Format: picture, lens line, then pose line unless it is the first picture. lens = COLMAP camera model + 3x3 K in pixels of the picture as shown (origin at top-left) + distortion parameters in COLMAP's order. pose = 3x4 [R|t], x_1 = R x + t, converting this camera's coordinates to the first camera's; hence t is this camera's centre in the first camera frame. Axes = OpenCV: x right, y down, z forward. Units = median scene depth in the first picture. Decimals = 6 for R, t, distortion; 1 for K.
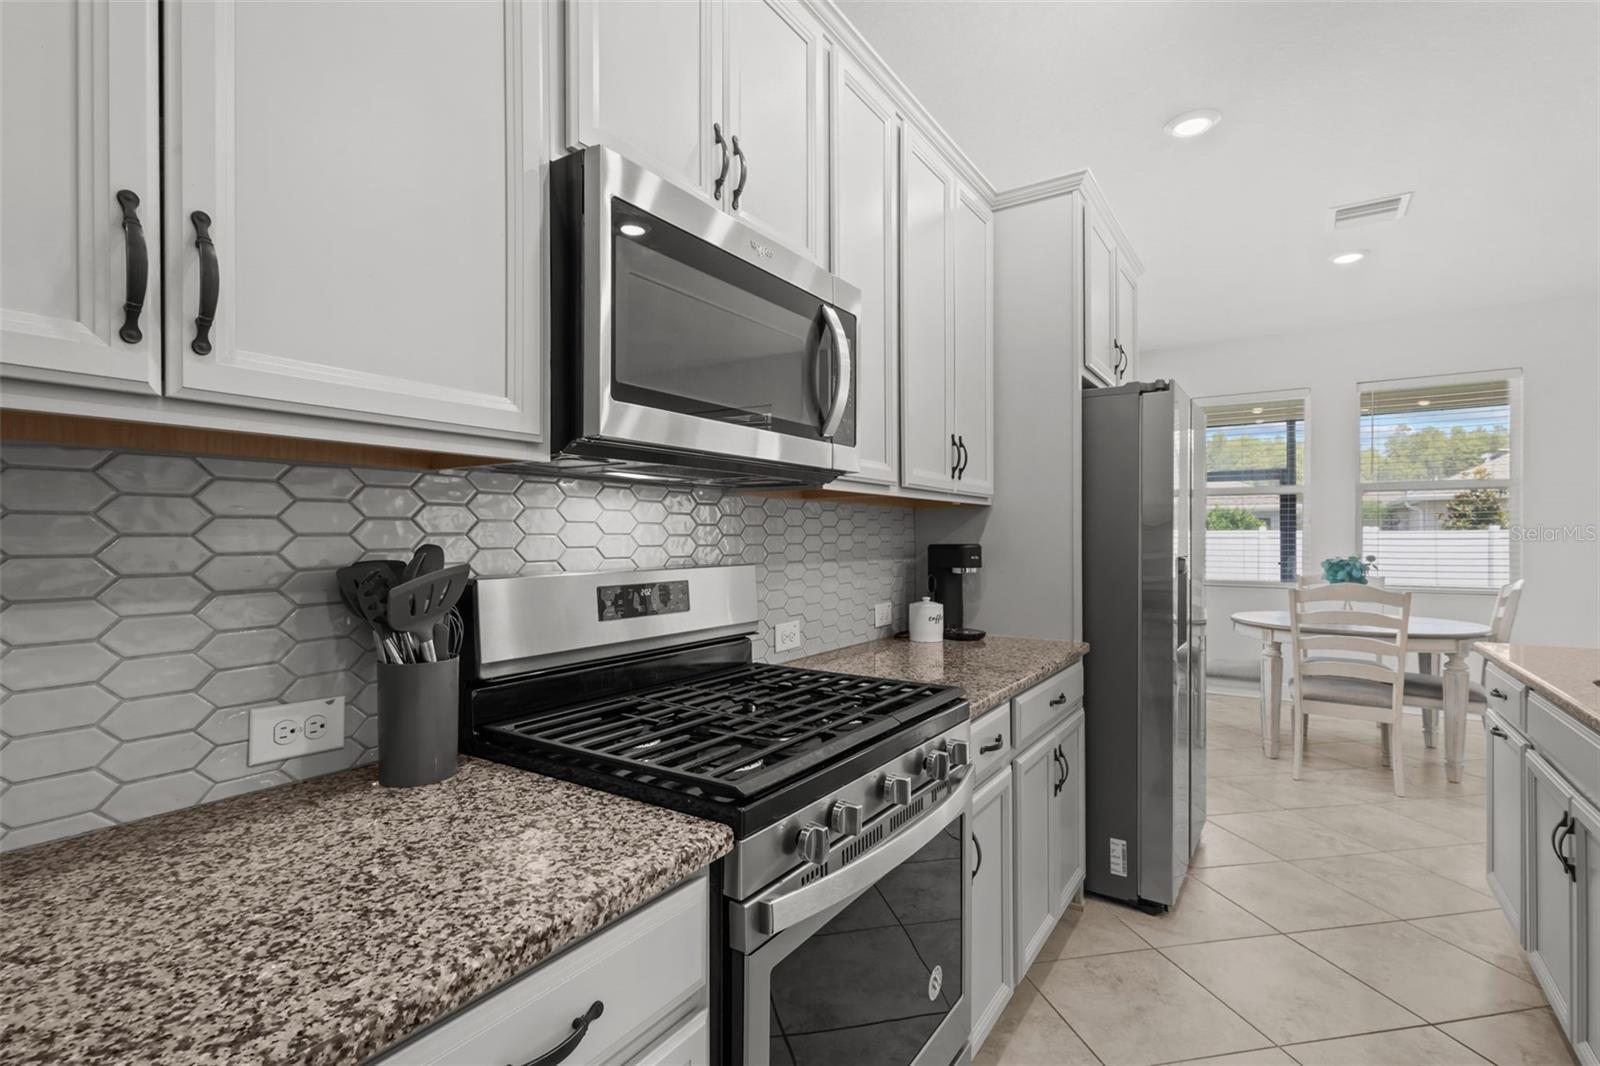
lens RADIAL K [[751.7, 0, 800.0], [0, 751.7, 533.0], [0, 0, 1]] dist [0.001394, 0.000230]
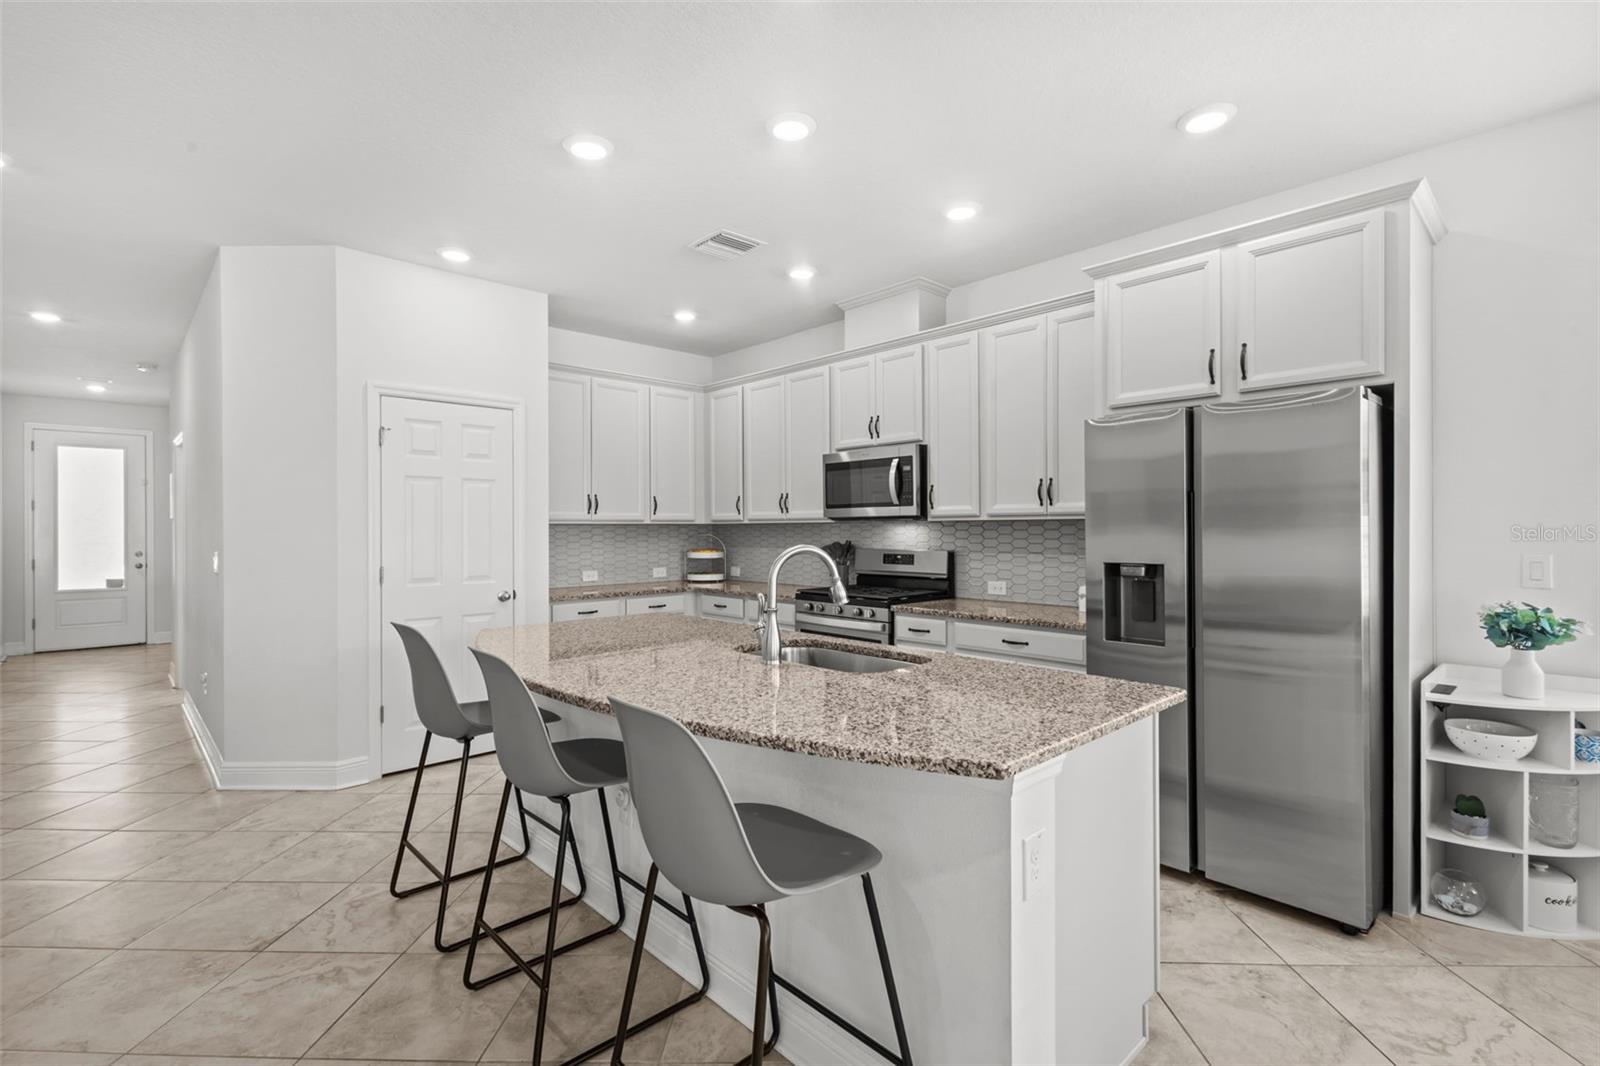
lens RADIAL K [[738.9, 0, 800.7], [0, 738.9, 528.3], [0, 0, 1]] dist [0.004634, 0.000743]
pose [[-0.228577, 0.005886, -0.973508, 2.943283], [0.012781, 0.999914, 0.003045, -0.055229], [0.973442, -0.011747, -0.228632, 1.337893]]
